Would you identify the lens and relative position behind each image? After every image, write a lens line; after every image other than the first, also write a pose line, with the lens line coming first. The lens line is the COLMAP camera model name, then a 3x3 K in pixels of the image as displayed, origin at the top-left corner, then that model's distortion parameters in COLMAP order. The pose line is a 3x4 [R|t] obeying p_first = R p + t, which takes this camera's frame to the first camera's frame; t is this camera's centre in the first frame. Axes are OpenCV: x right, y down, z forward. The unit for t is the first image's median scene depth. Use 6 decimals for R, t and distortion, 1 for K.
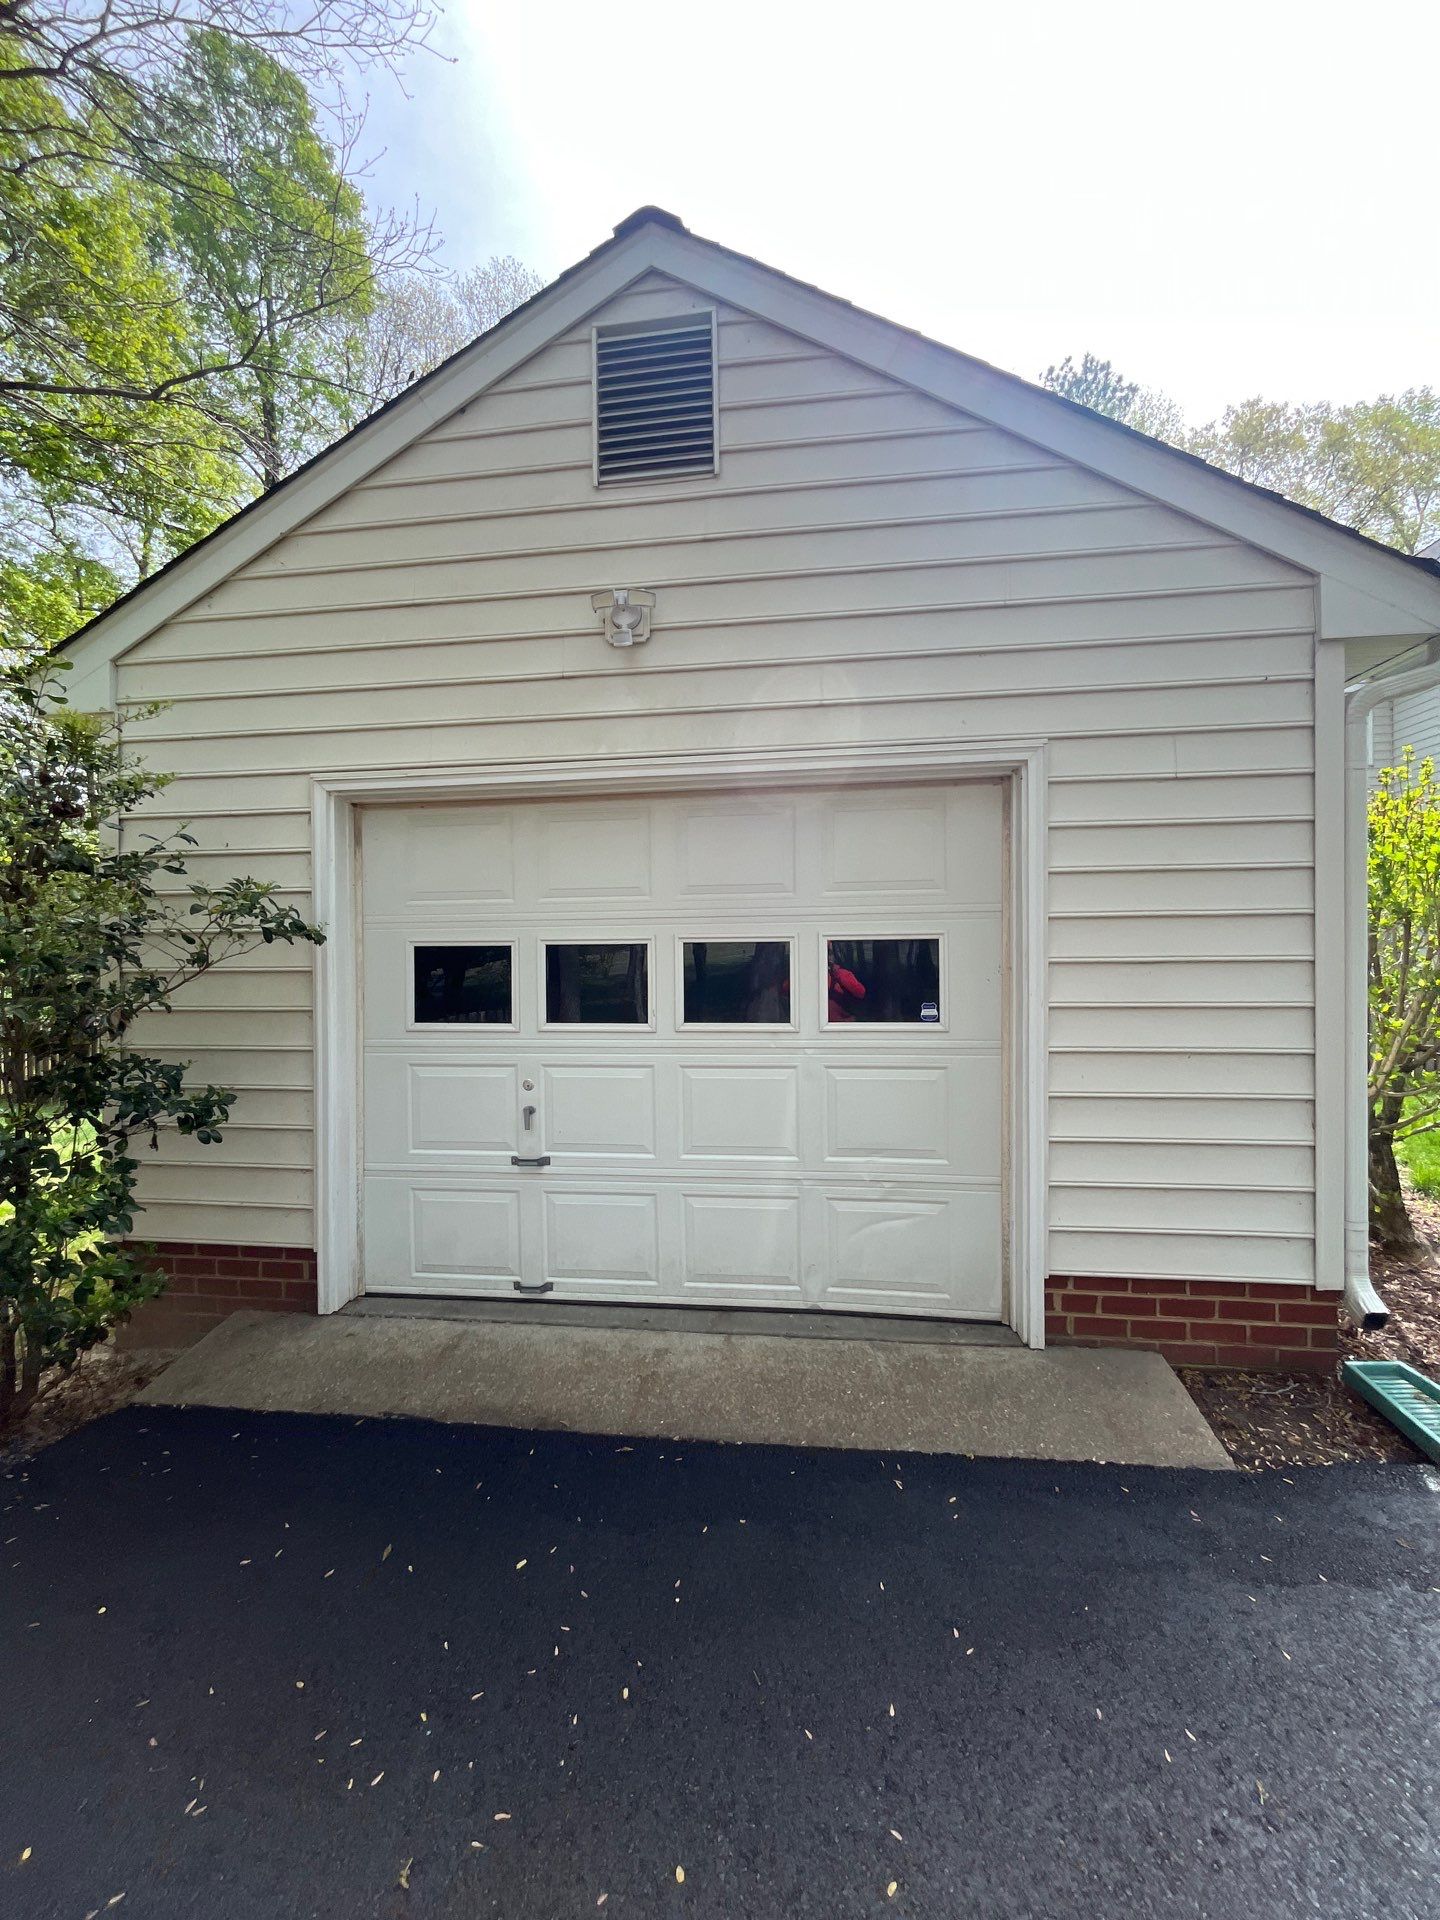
lens RADIAL K [[783.1, 0, 720.0], [0, 783.1, 960.0], [0, 0, 1]] dist [-0.002968, 0.000044]
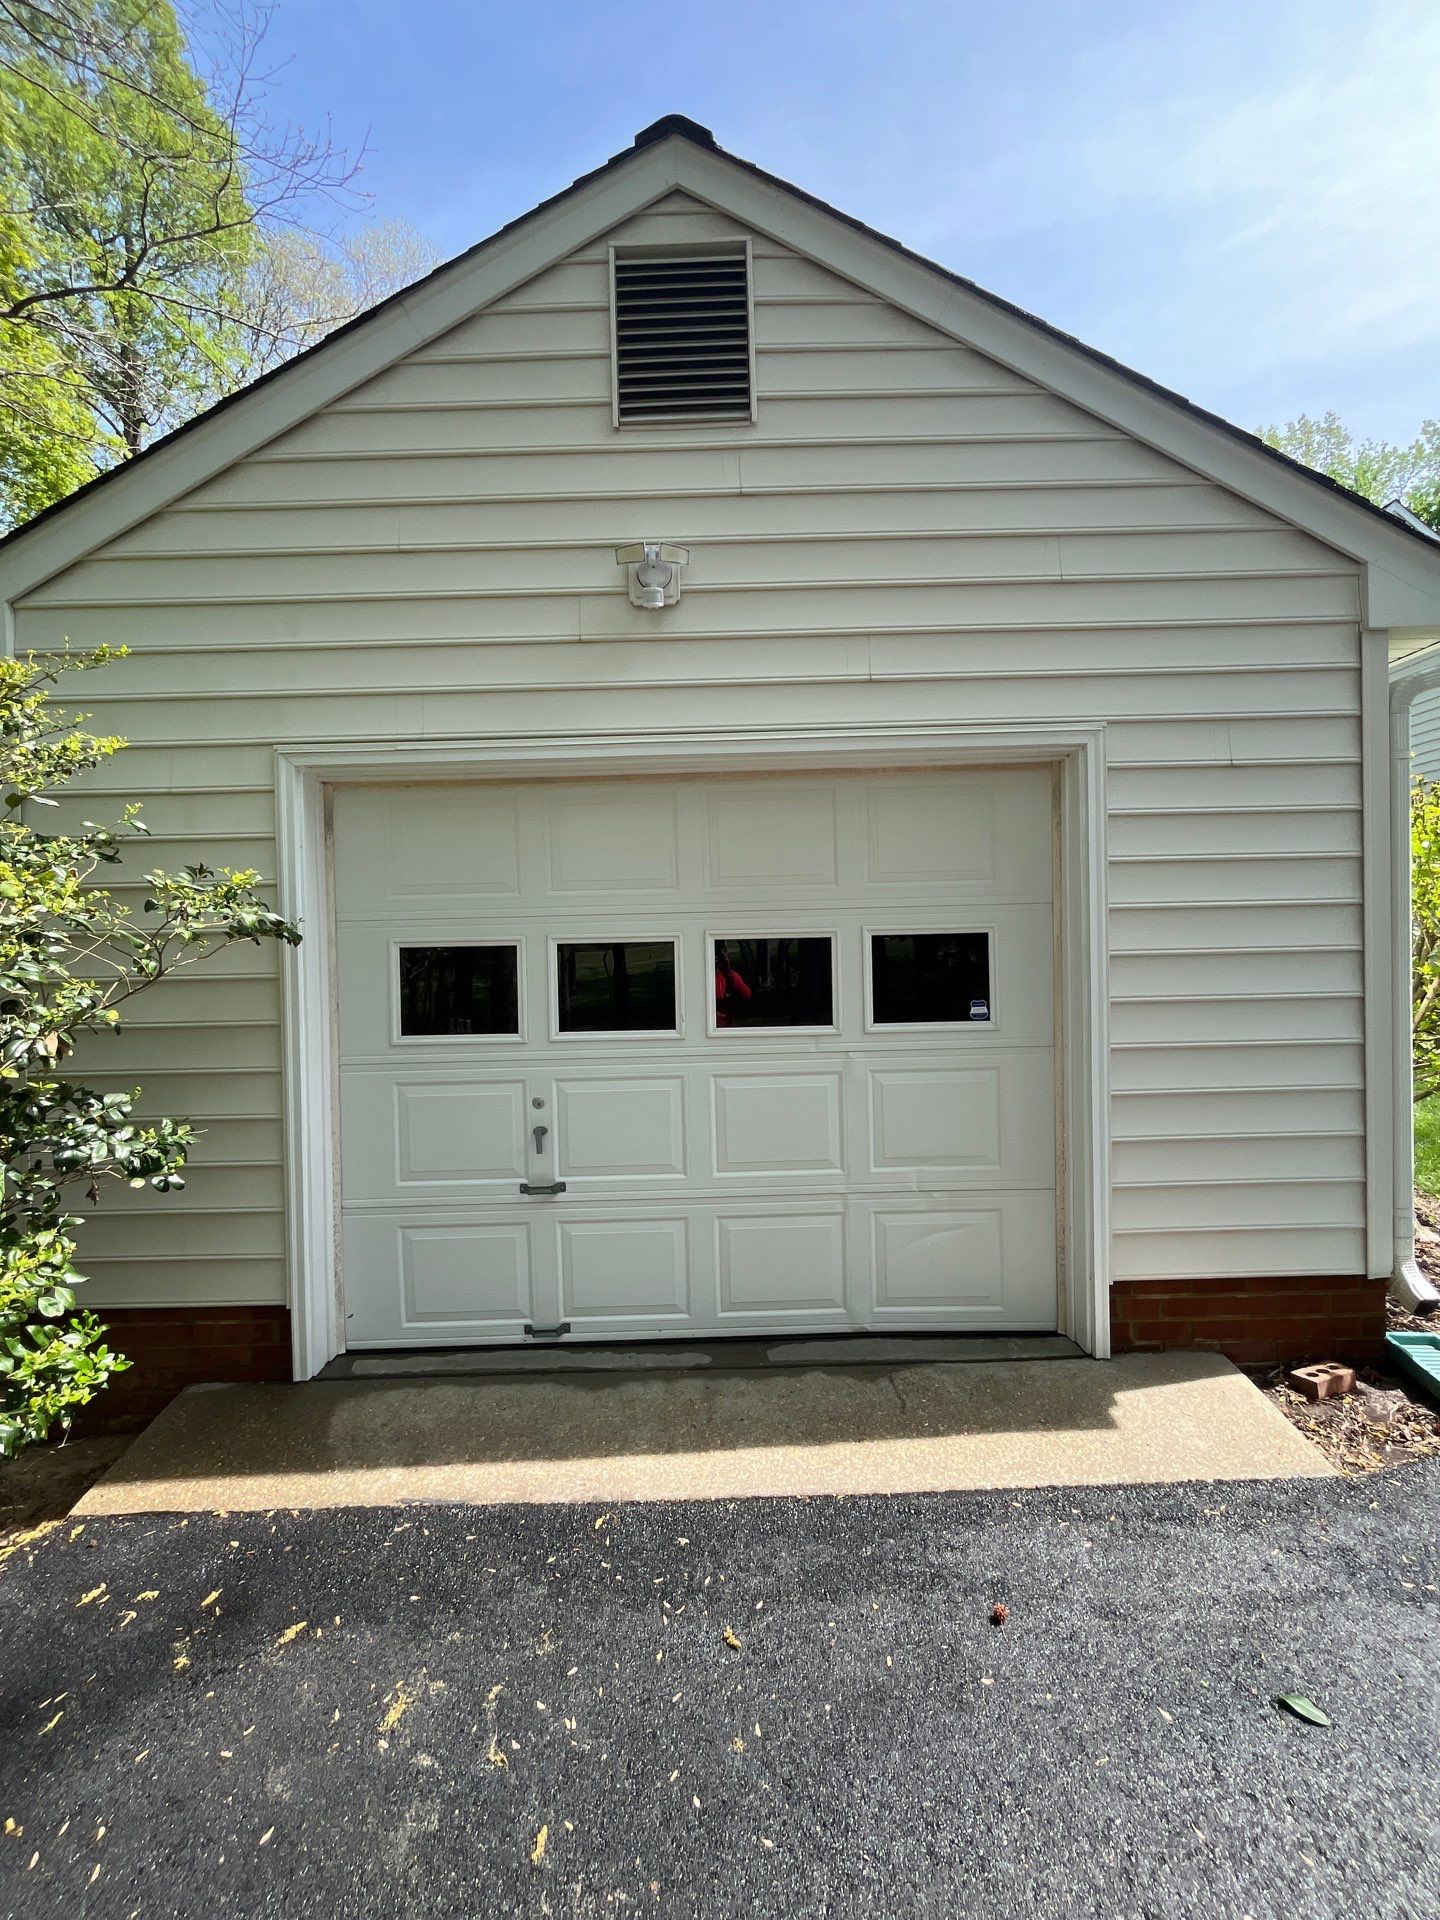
lens RADIAL K [[778.6, 0, 719.7], [0, 778.6, 962.5], [0, 0, 1]] dist [-0.000001, -0.000245]
pose [[0.991345, -0.014726, 0.130452, -0.165291], [0.014436, 0.999891, 0.003170, 0.001417], [-0.130485, -0.001259, 0.991450, 0.106291]]
